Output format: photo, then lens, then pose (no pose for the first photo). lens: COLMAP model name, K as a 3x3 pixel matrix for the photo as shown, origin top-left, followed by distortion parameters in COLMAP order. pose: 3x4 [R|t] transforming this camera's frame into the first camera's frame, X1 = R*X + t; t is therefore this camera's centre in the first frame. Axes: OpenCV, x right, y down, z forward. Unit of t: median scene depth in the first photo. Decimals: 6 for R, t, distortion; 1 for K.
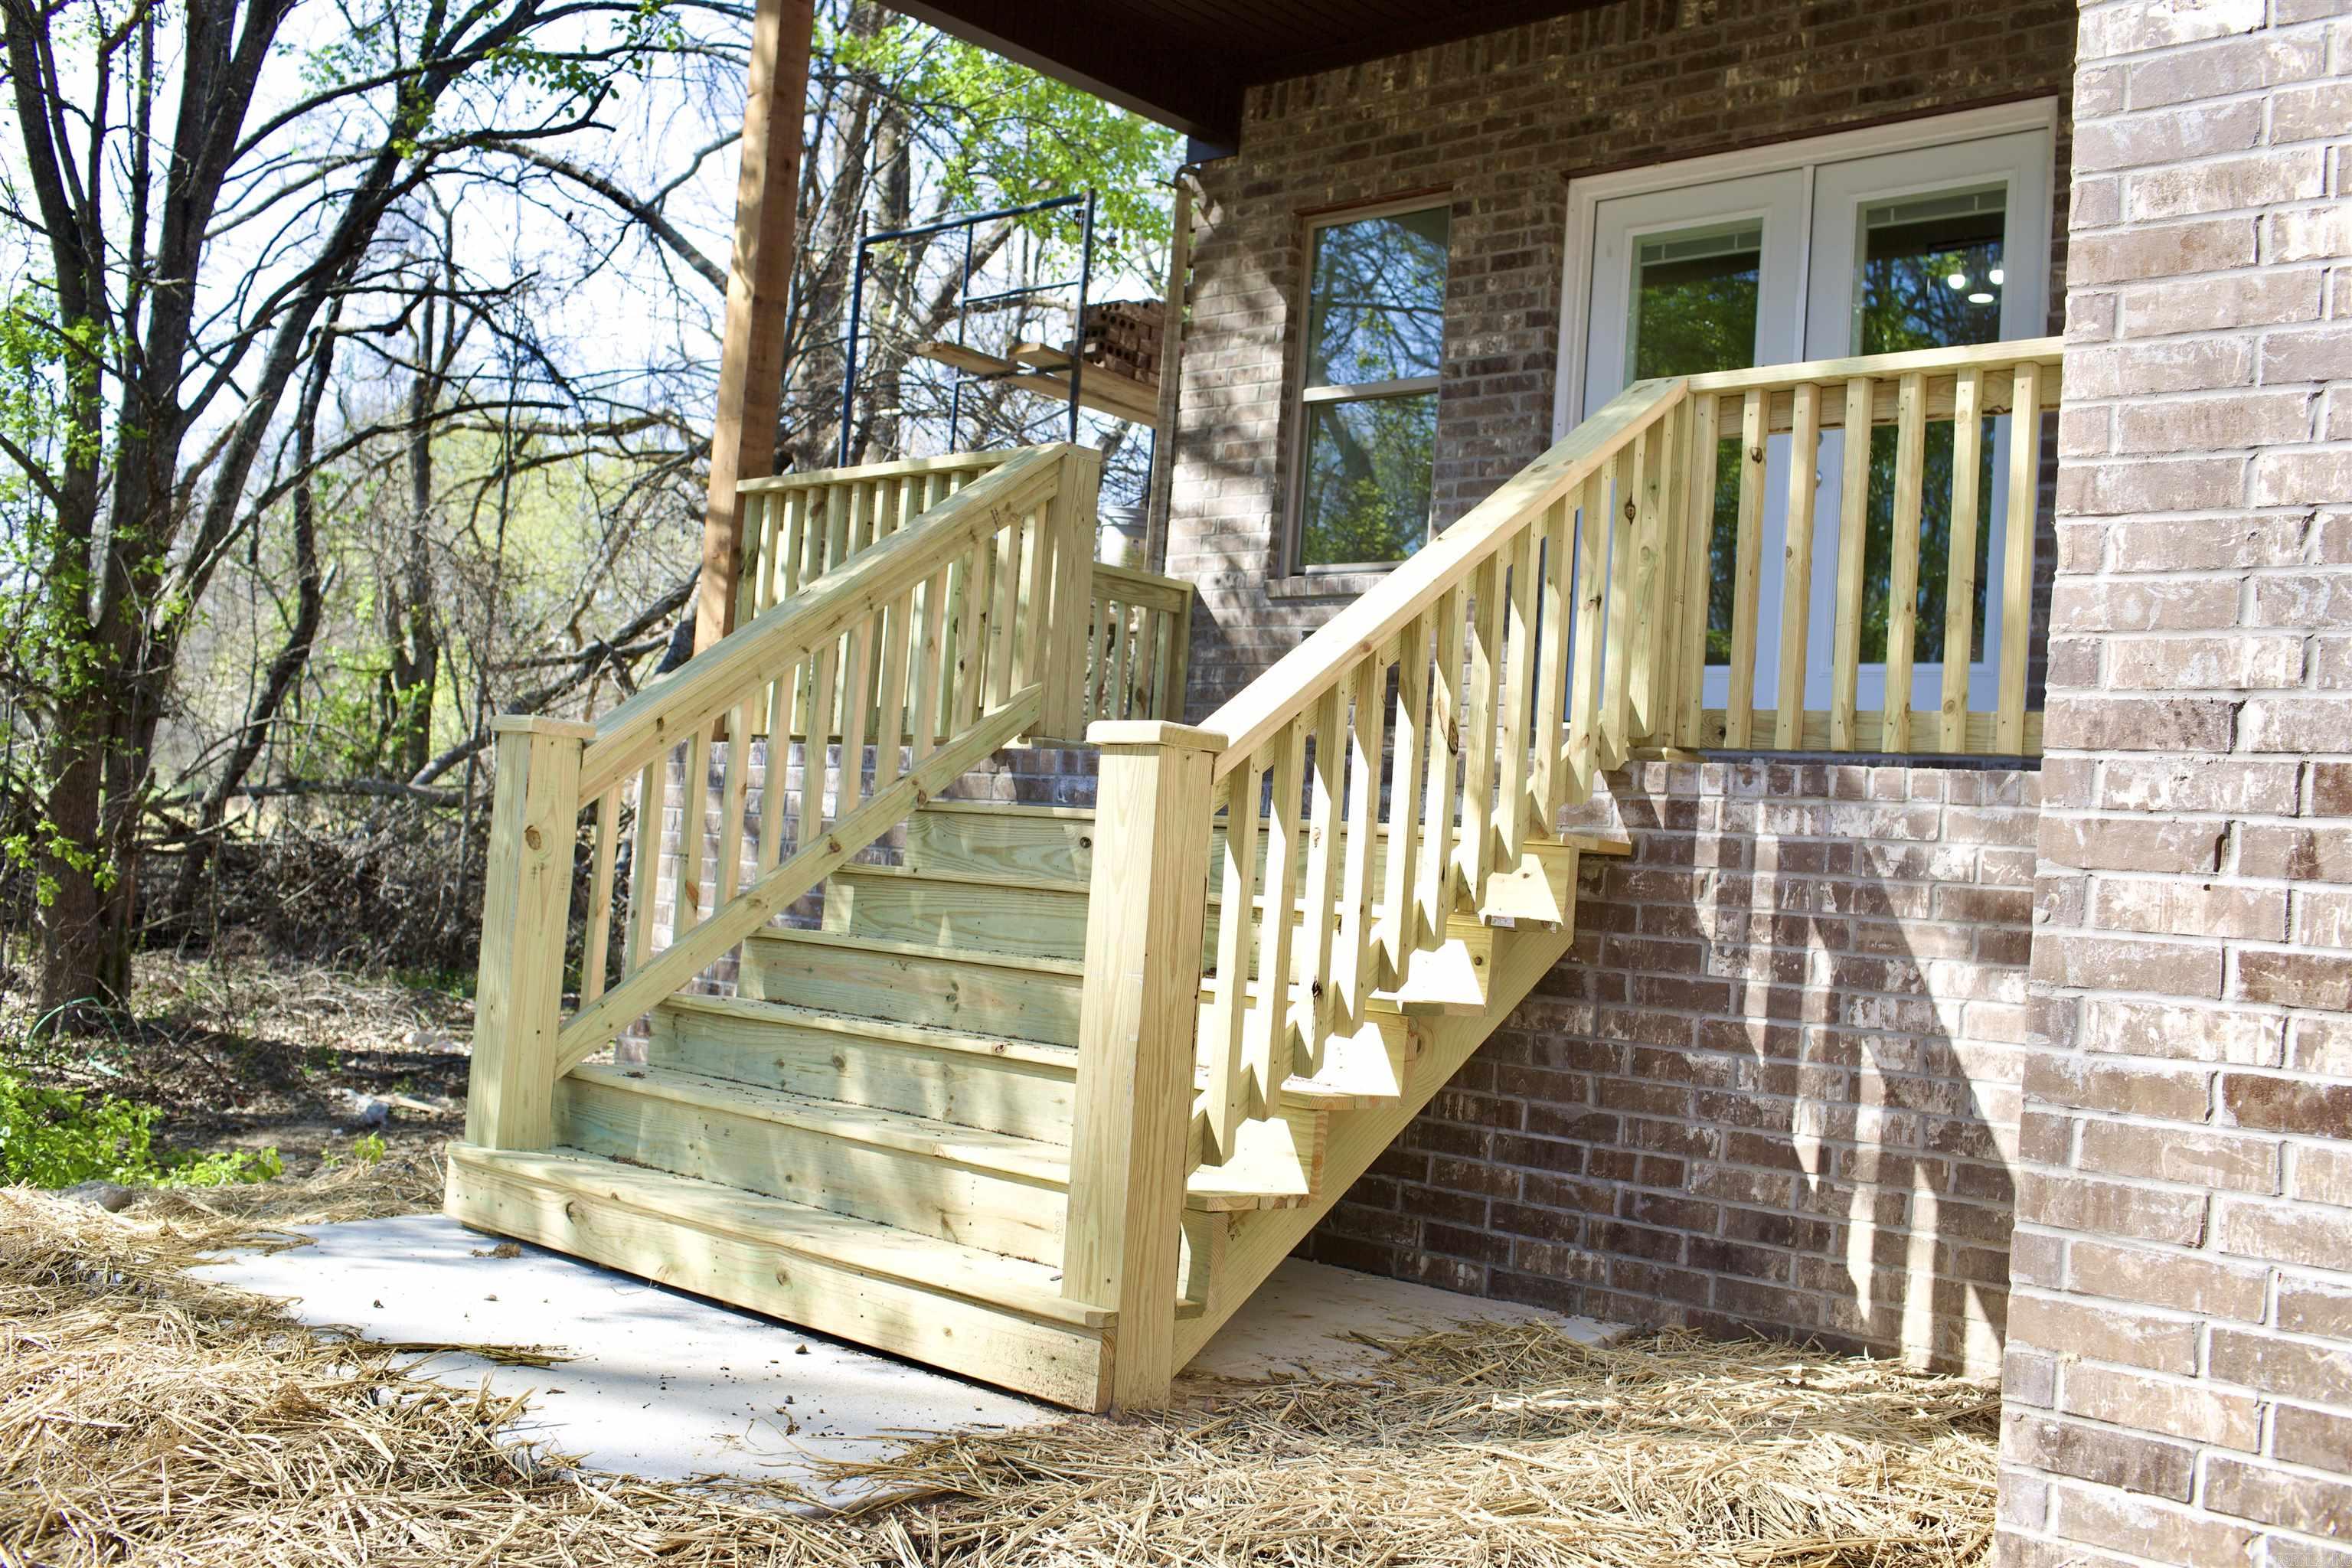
lens RADIAL K [[2245.6, 0, 1176.0], [0, 2245.6, 784.0], [0, 0, 1]] dist [-0.110621, 0.127129]
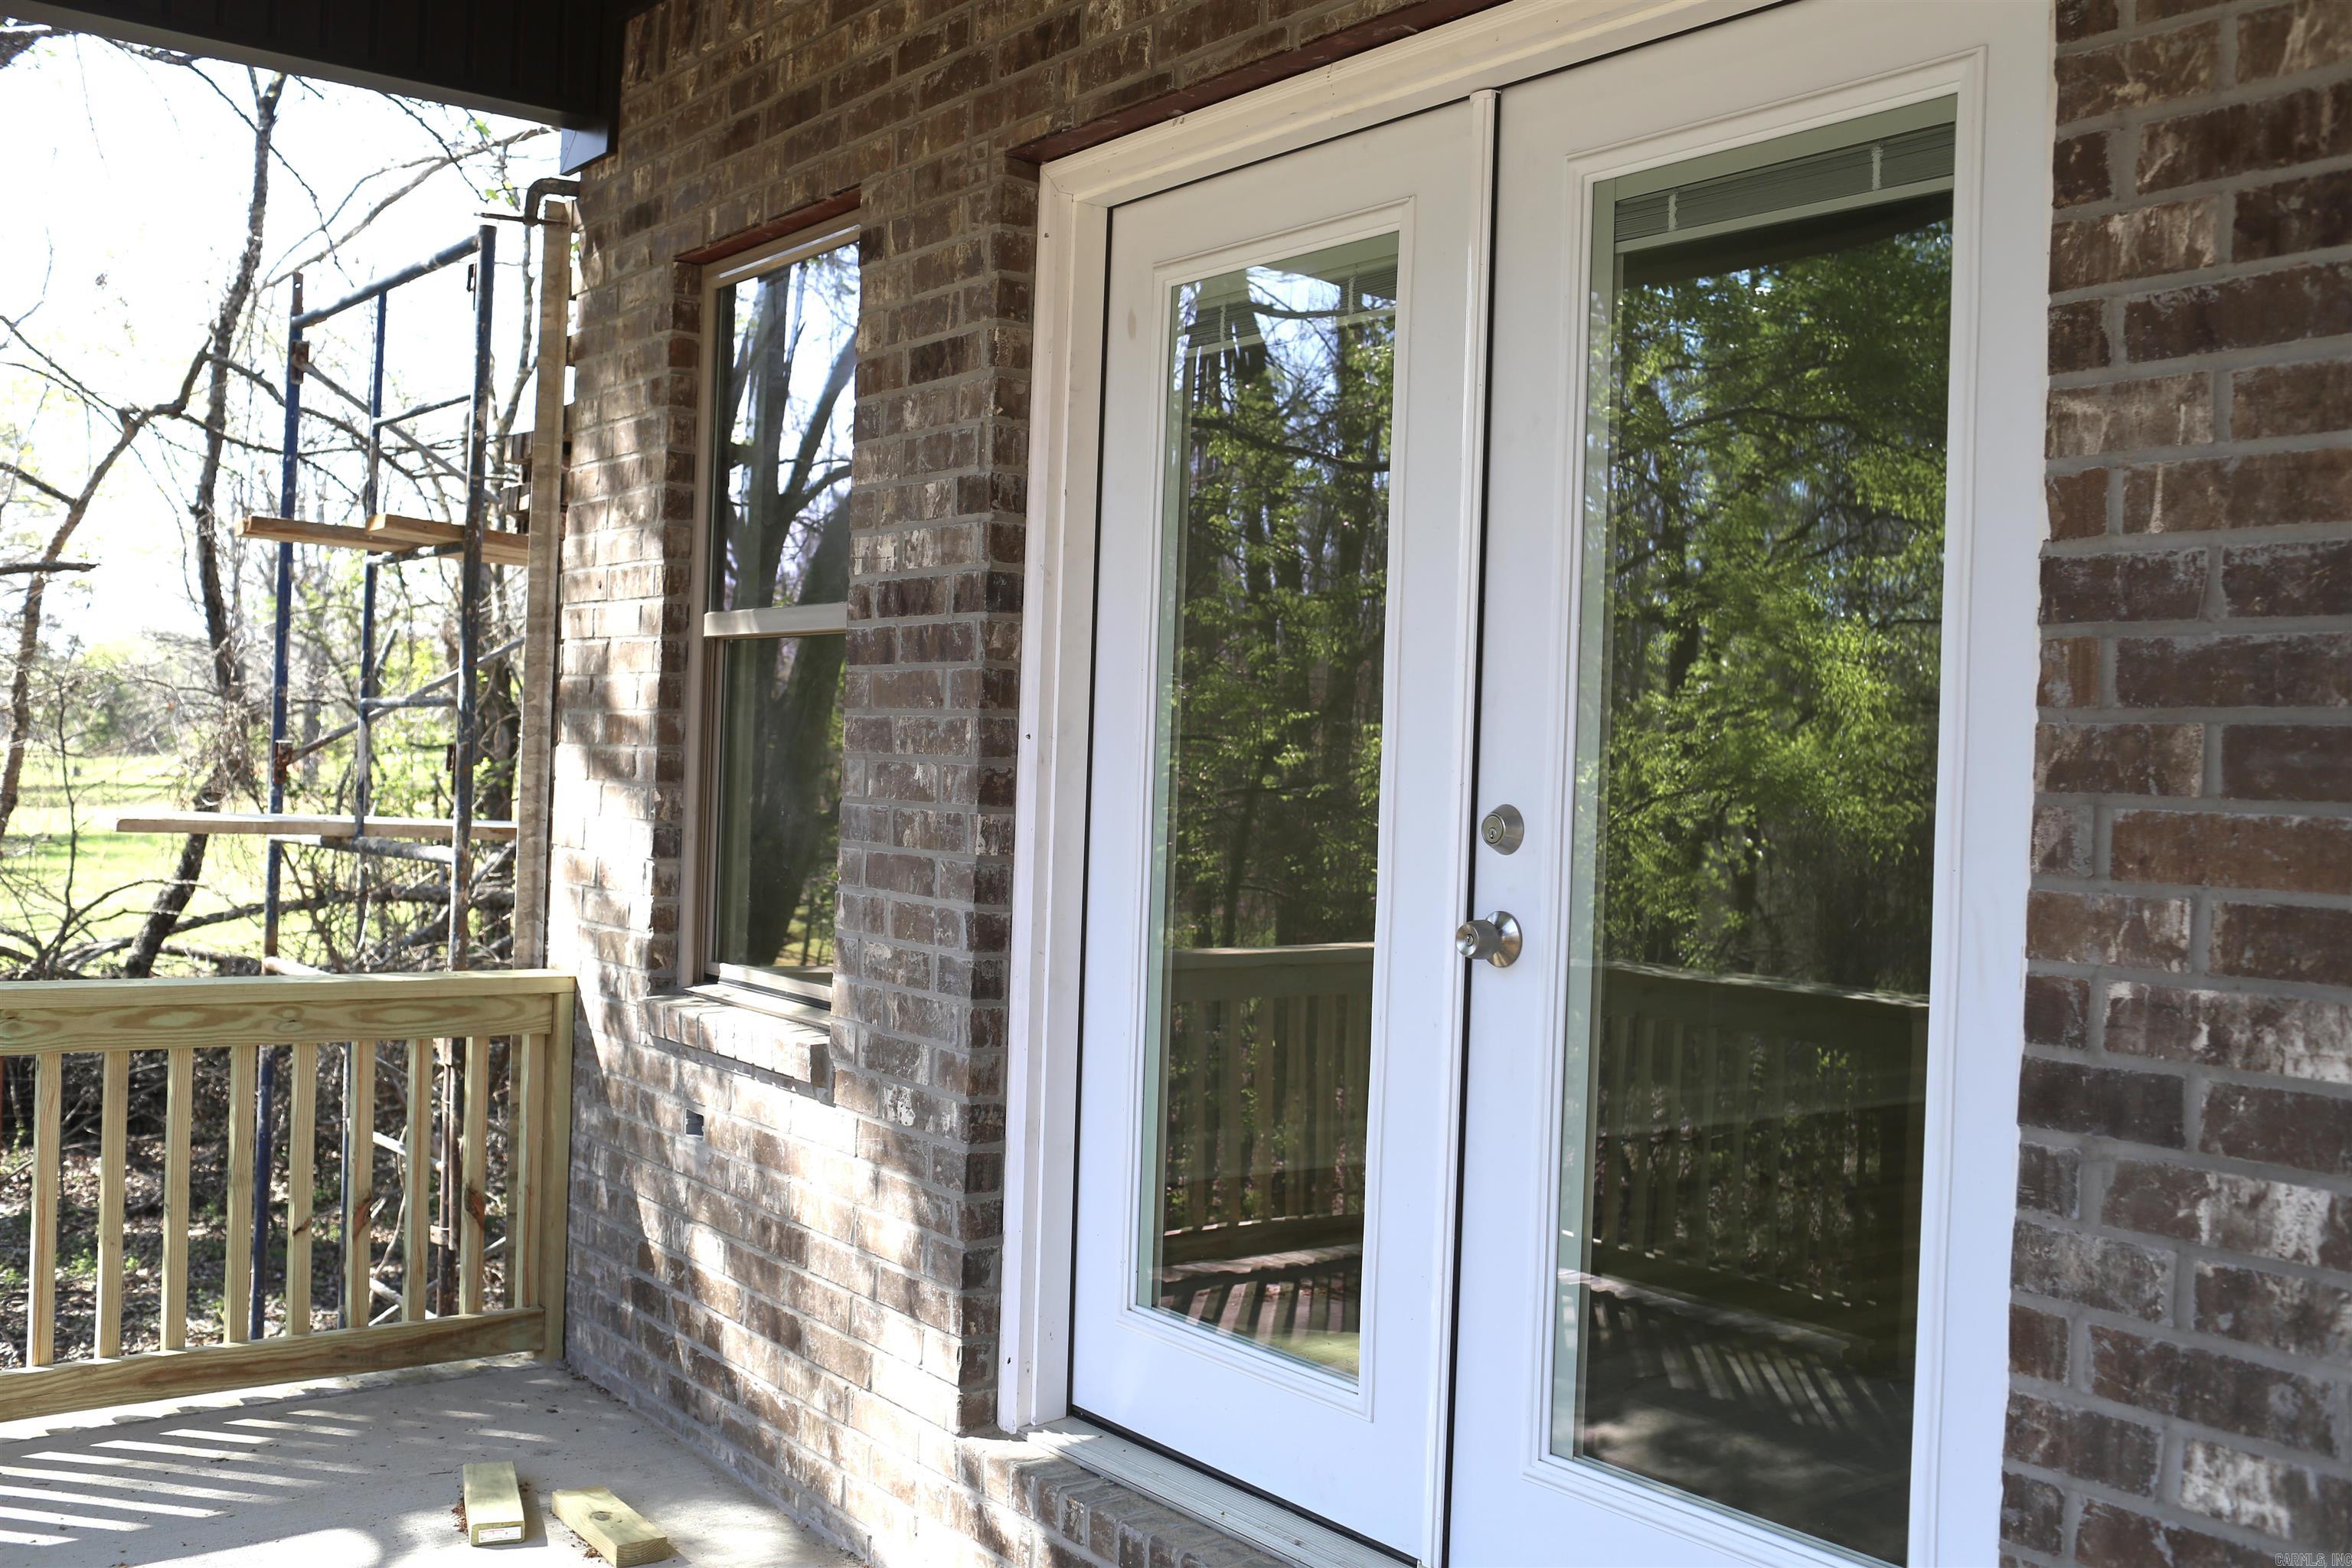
lens RADIAL K [[2245.6, 0, 1176.0], [0, 2245.6, 784.0], [0, 0, 1]] dist [-0.110621, 0.127129]
pose [[0.982241, -0.040021, -0.183307, 0.279714], [0.047144, 0.998286, 0.034666, -0.165590], [0.181605, -0.042693, 0.982444, 0.573800]]
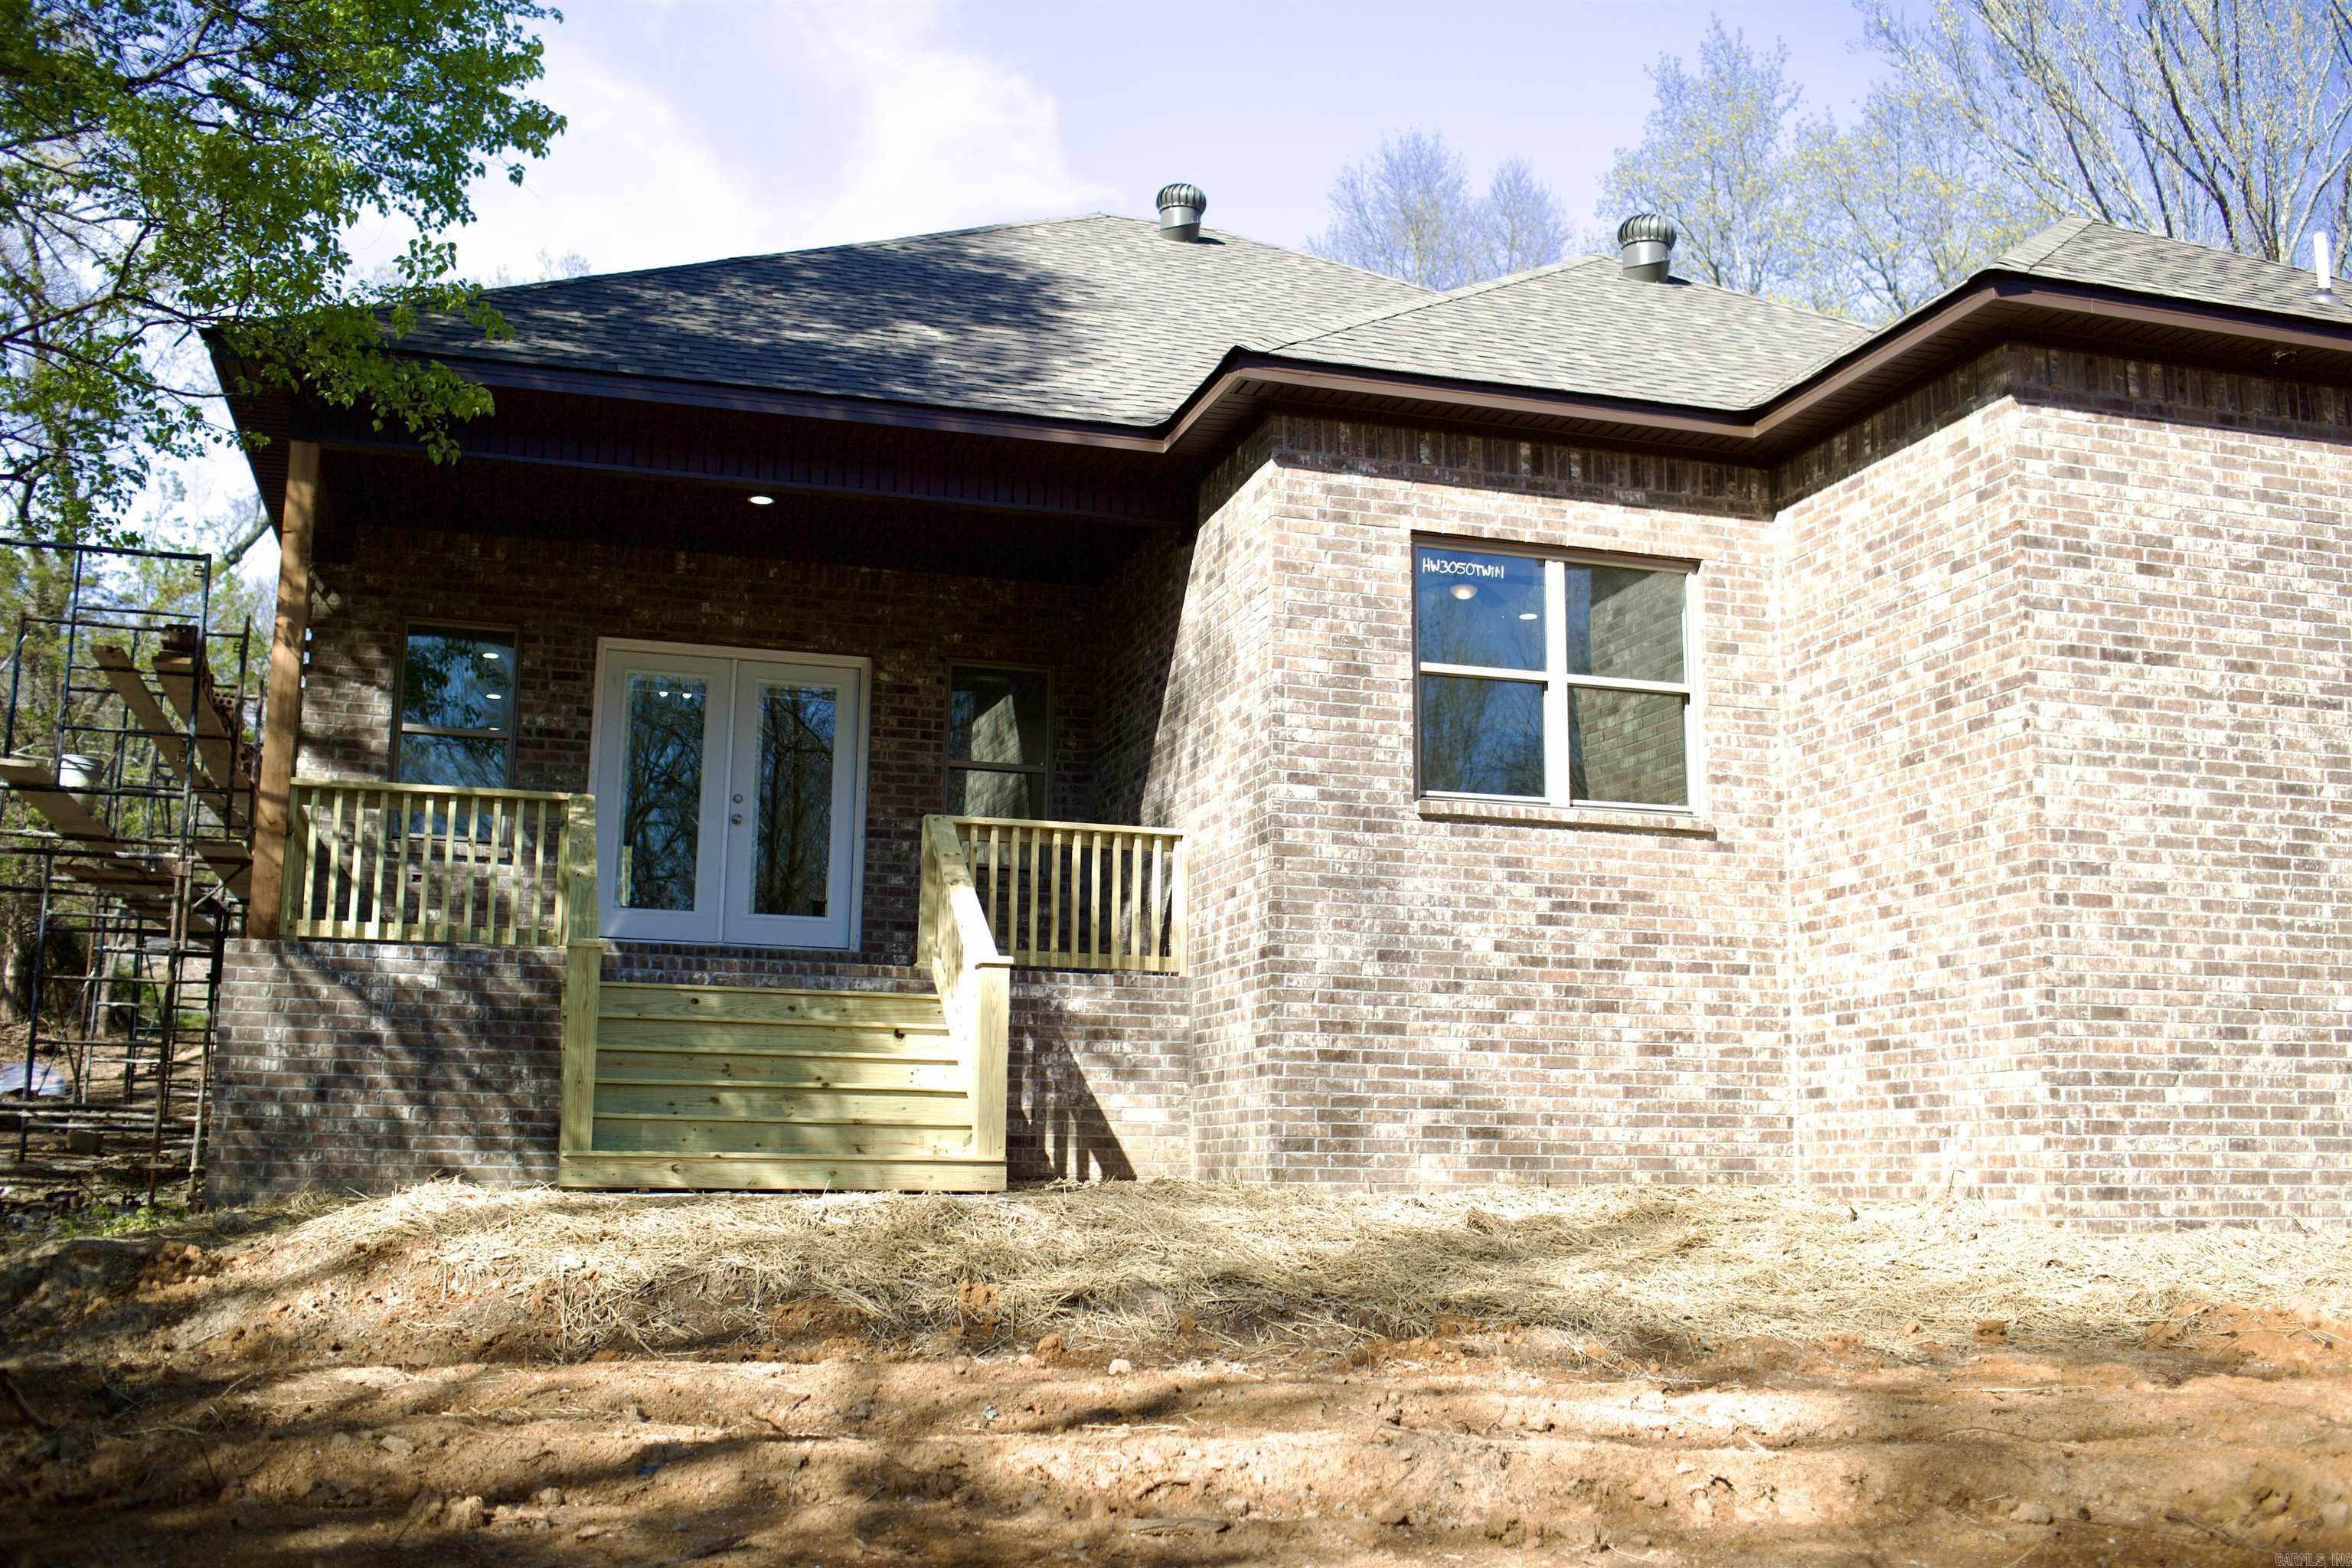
lens RADIAL K [[2245.6, 0, 1176.0], [0, 2245.6, 784.0], [0, 0, 1]] dist [-0.110621, 0.127129]
pose [[0.510066, 0.079468, 0.856456, -1.134077], [-0.011231, 0.996253, -0.085751, -0.001424], [-0.860062, 0.034120, 0.509048, -0.326866]]
